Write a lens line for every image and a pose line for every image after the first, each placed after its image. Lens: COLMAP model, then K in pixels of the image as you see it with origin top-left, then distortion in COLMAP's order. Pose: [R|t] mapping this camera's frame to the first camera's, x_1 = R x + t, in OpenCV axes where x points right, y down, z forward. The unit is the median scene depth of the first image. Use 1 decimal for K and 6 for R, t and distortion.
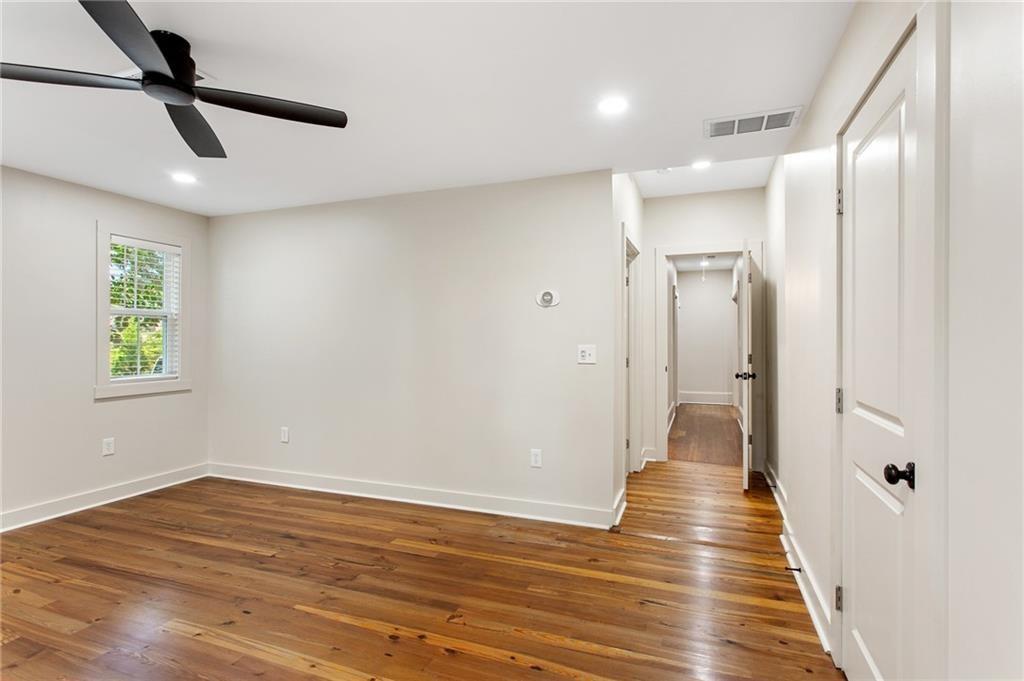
lens RADIAL K [[505.8, 0, 509.9], [0, 505.8, 341.3], [0, 0, 1]] dist [-0.013228, 0.006014]
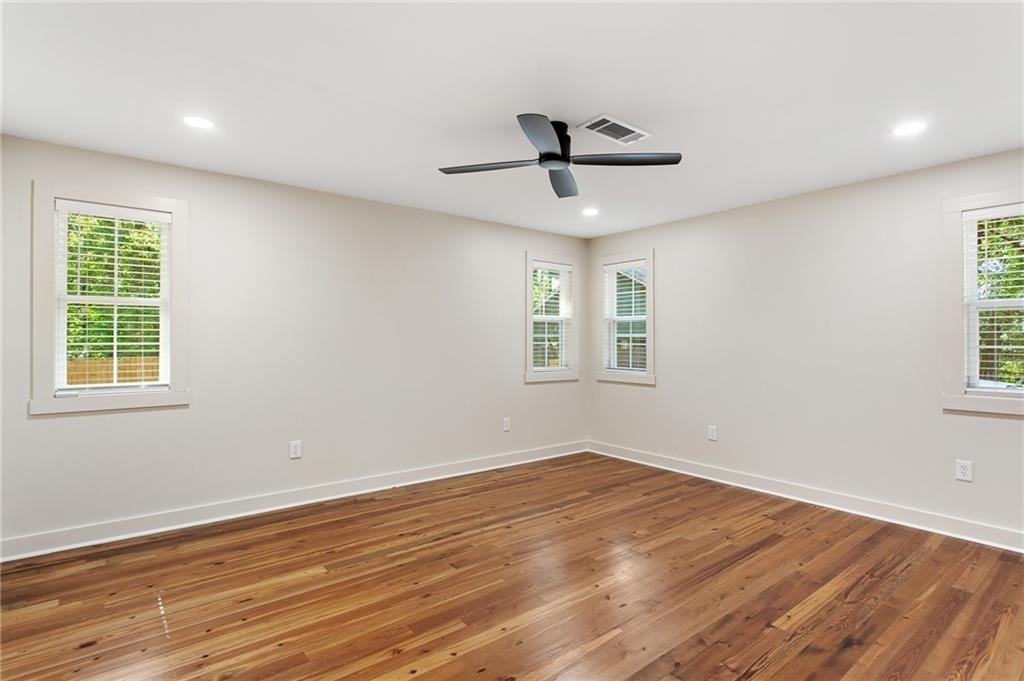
lens RADIAL K [[505.8, 0, 509.1], [0, 505.8, 343.5], [0, 0, 1]] dist [-0.013228, 0.006014]
pose [[-0.516855, 0.006889, -0.856046, 0.325274], [-0.005252, 0.999923, 0.011219, -0.001592], [0.856057, 0.010295, -0.516779, 0.922234]]
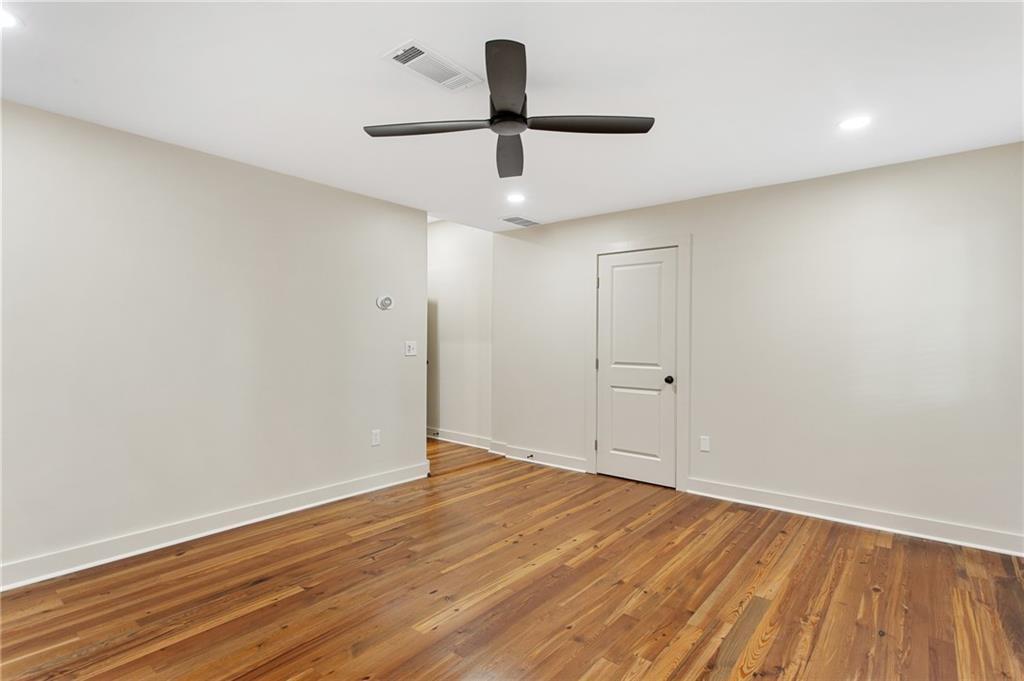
lens RADIAL K [[505.8, 0, 512.6], [0, 505.8, 338.0], [0, 0, 1]] dist [-0.013228, 0.006014]
pose [[0.310257, 0.008153, 0.950618, -1.030305], [-0.001427, 0.999966, -0.008110, 0.009635], [-0.950652, 0.001160, 0.310258, 0.357902]]
